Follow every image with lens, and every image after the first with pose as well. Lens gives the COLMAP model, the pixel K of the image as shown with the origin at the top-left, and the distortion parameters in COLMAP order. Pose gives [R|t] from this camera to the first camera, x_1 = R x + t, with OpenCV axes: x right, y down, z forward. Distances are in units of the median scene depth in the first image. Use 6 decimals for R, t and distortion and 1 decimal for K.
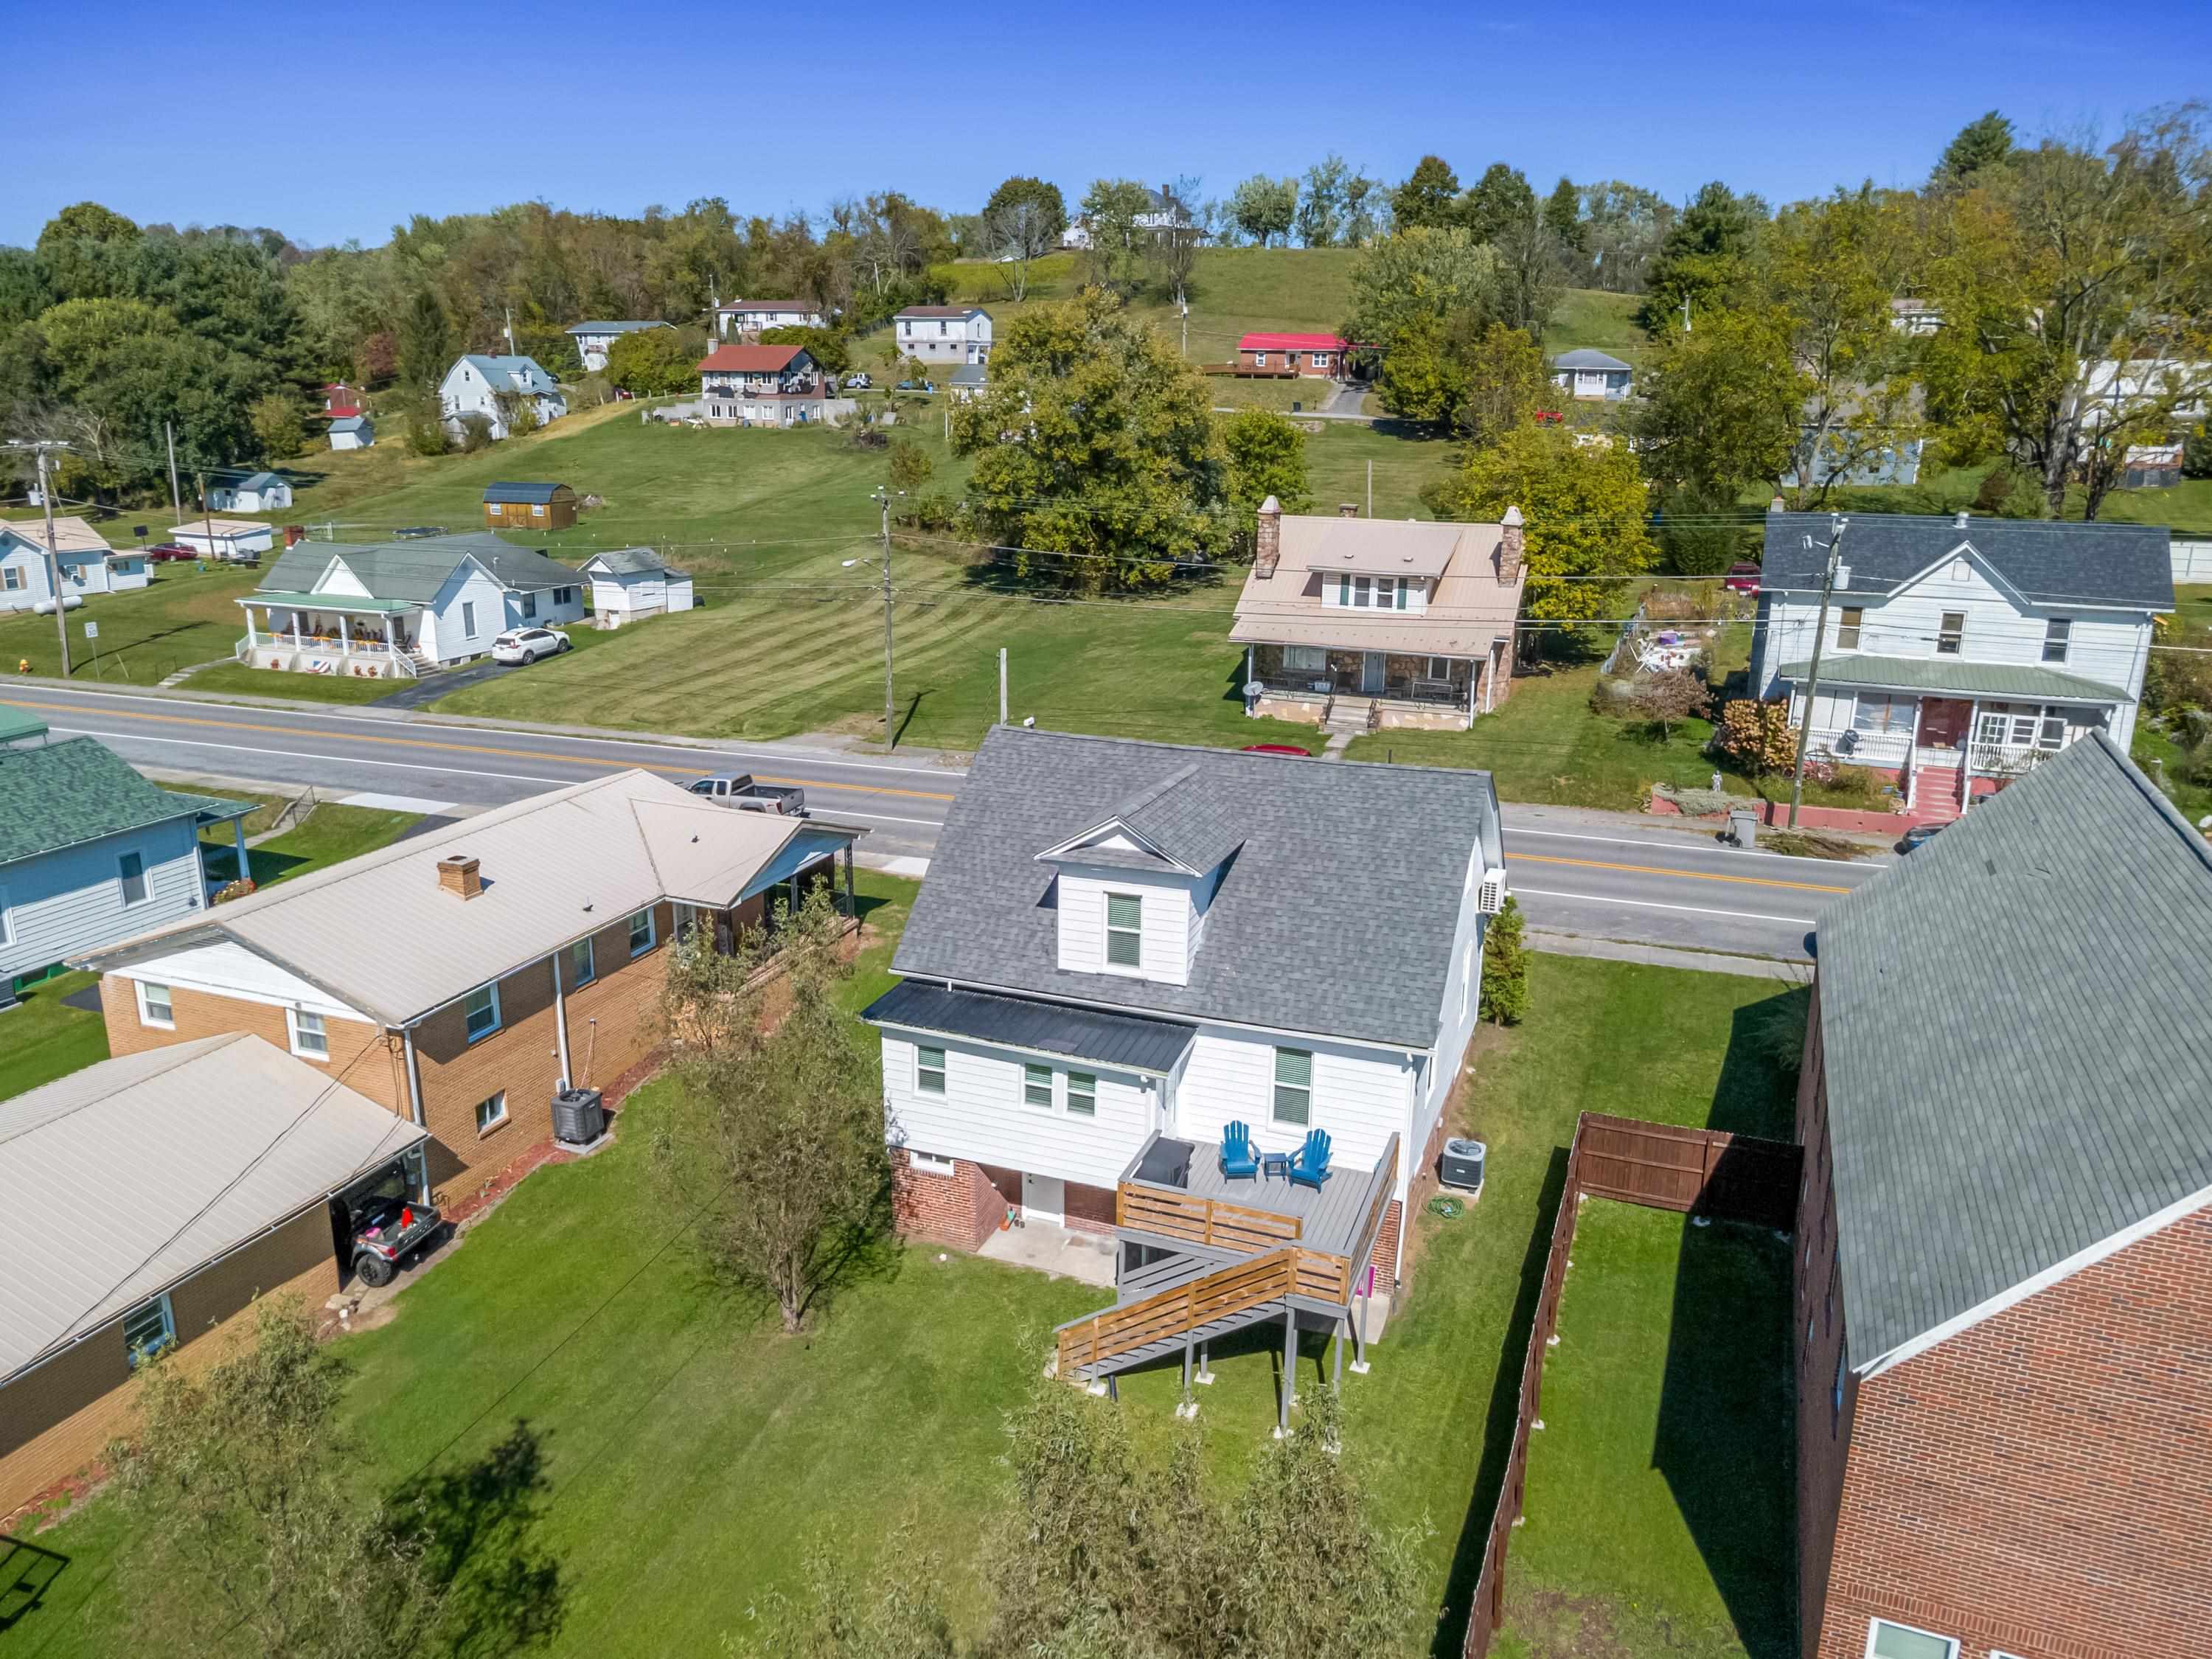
lens RADIAL K [[1571.5, 0, 1110.1], [0, 1571.5, 865.5], [0, 0, 1]] dist [0.001558, 0.005357]
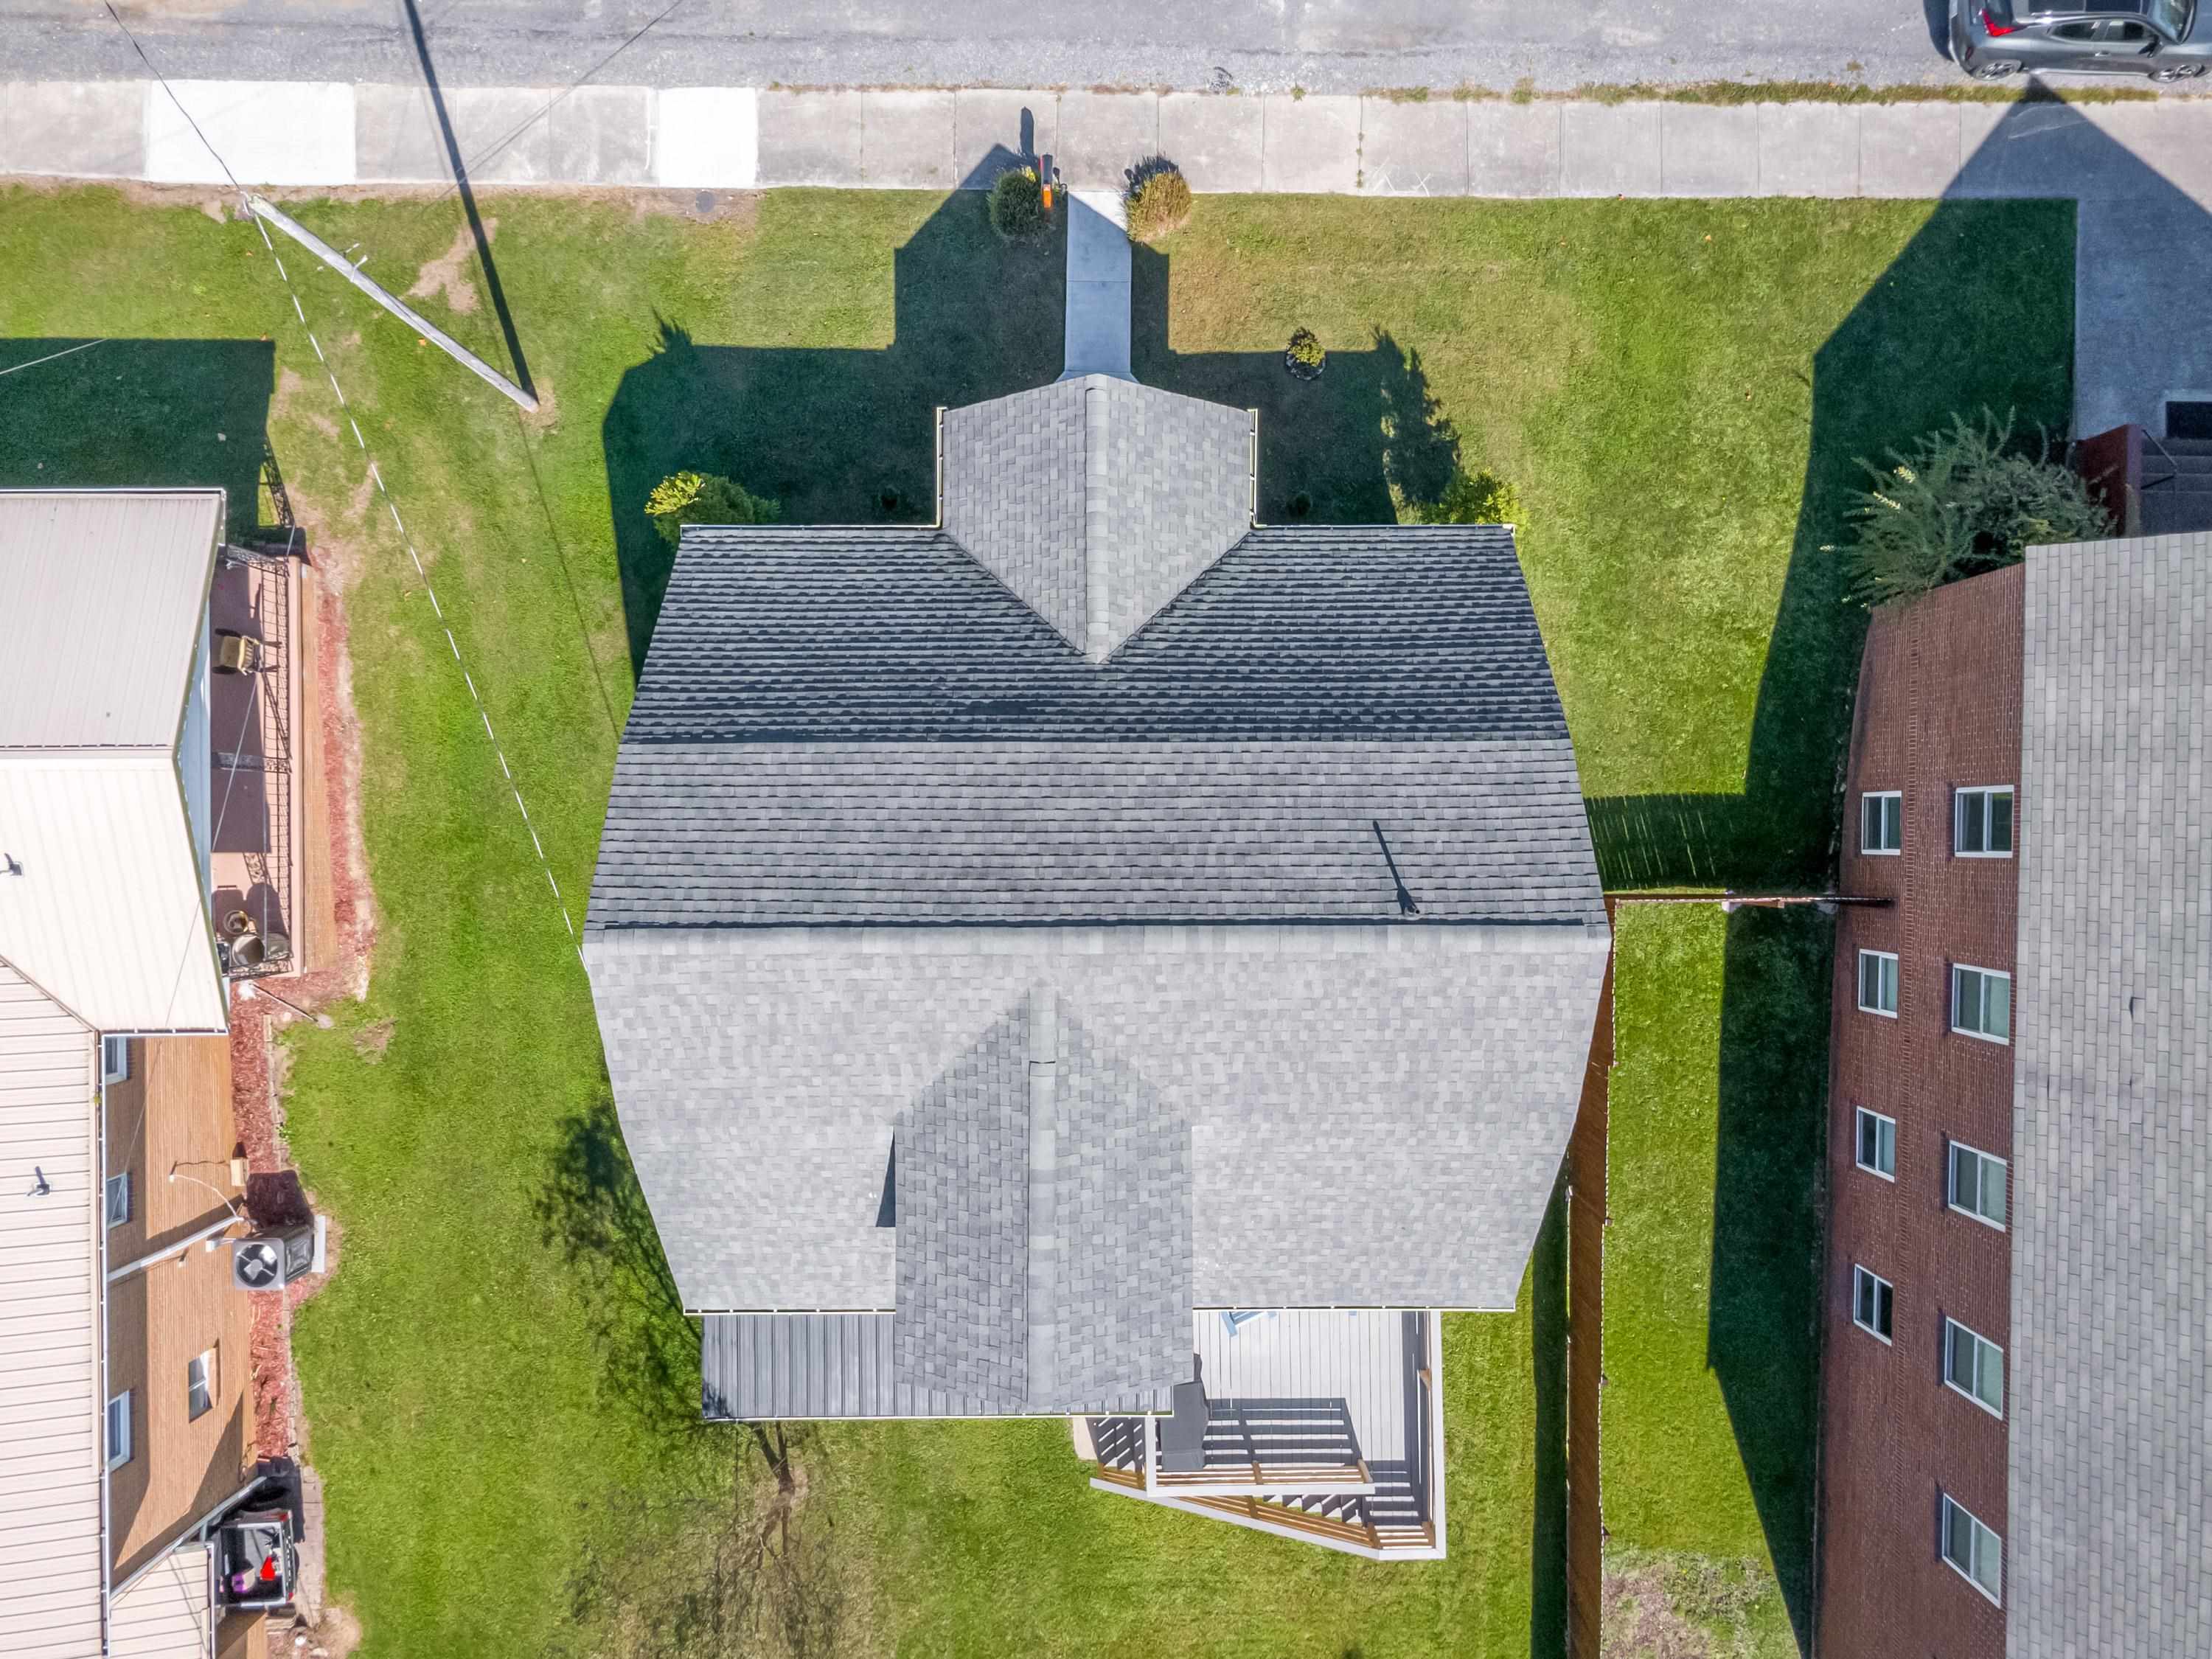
lens RADIAL K [[1571.5, 0, 1109.5], [0, 1571.5, 833.2], [0, 0, 1]] dist [0.001558, 0.005357]
pose [[0.935700, -0.352750, -0.005657, 0.056182], [0.108048, 0.271268, 0.956420, -0.336740], [-0.335843, -0.895534, 0.291940, 0.526468]]
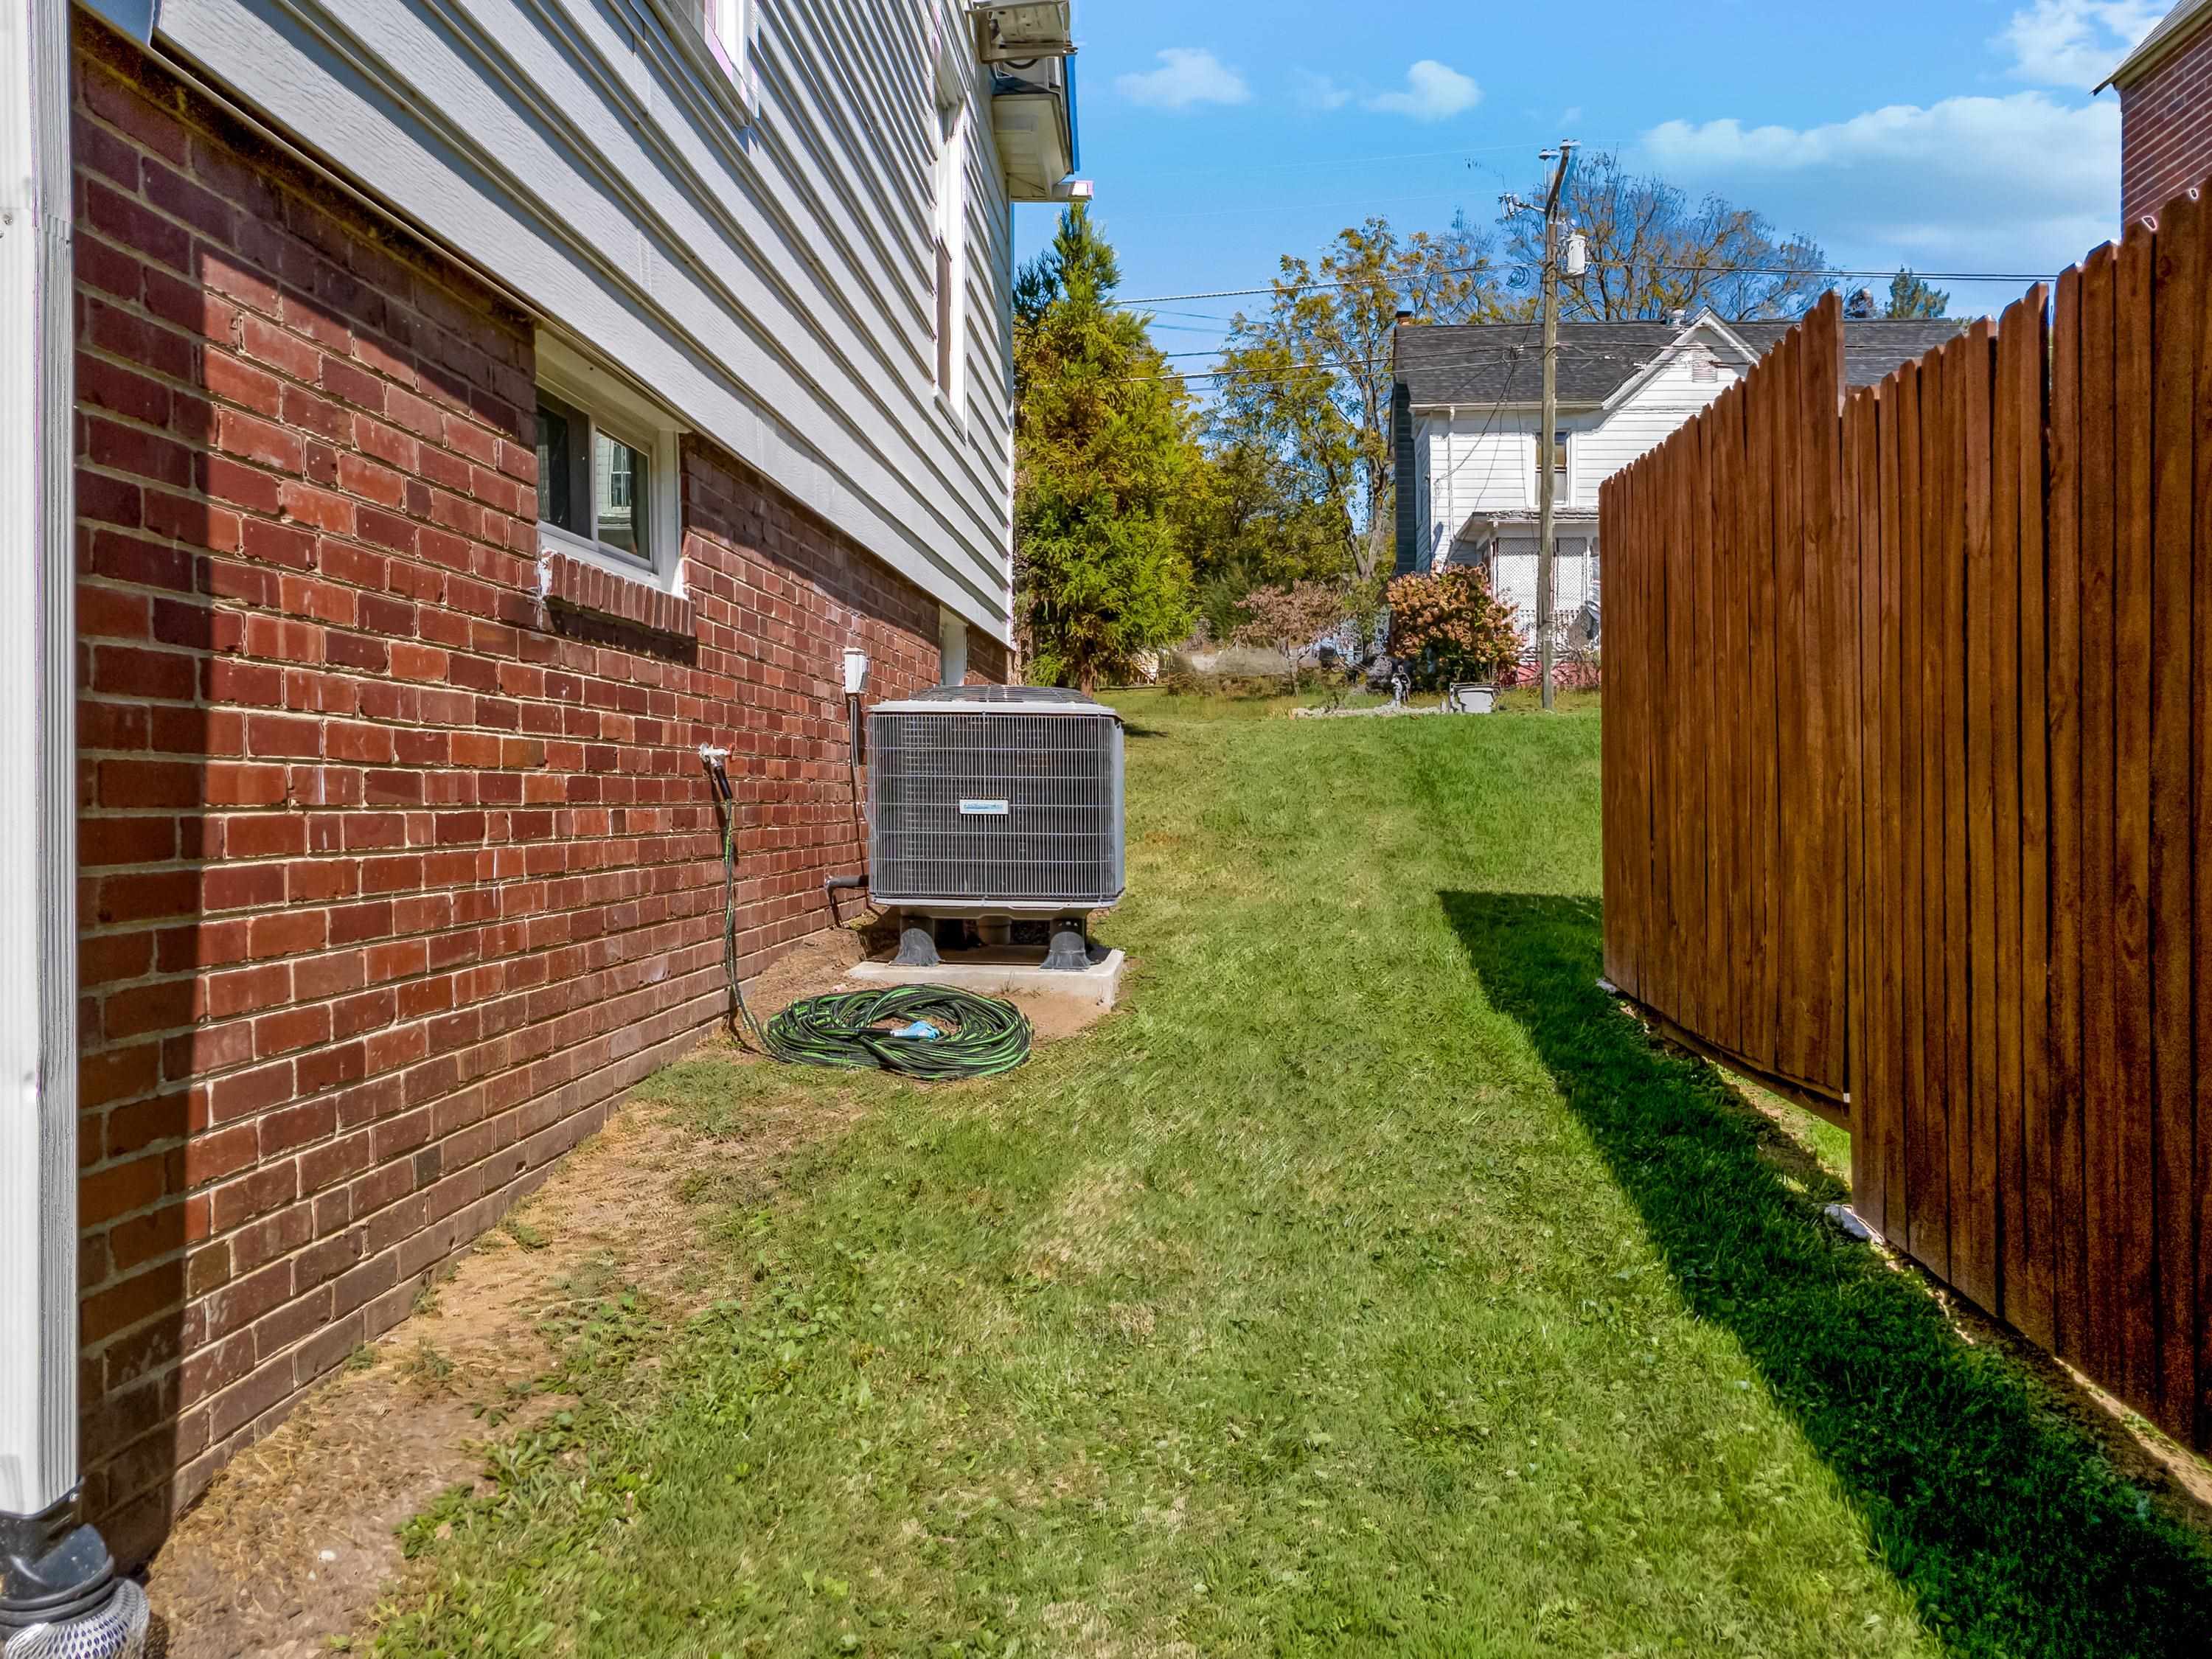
lens RADIAL K [[1571.5, 0, 1088.5], [0, 1571.5, 824.0], [0, 0, 1]] dist [0.001558, 0.005357]
pose [[0.958316, -0.017692, 0.285163, 0.112324], [0.100514, 0.955154, -0.278528, 0.140030], [-0.267447, 0.295581, 0.917117, 0.507980]]
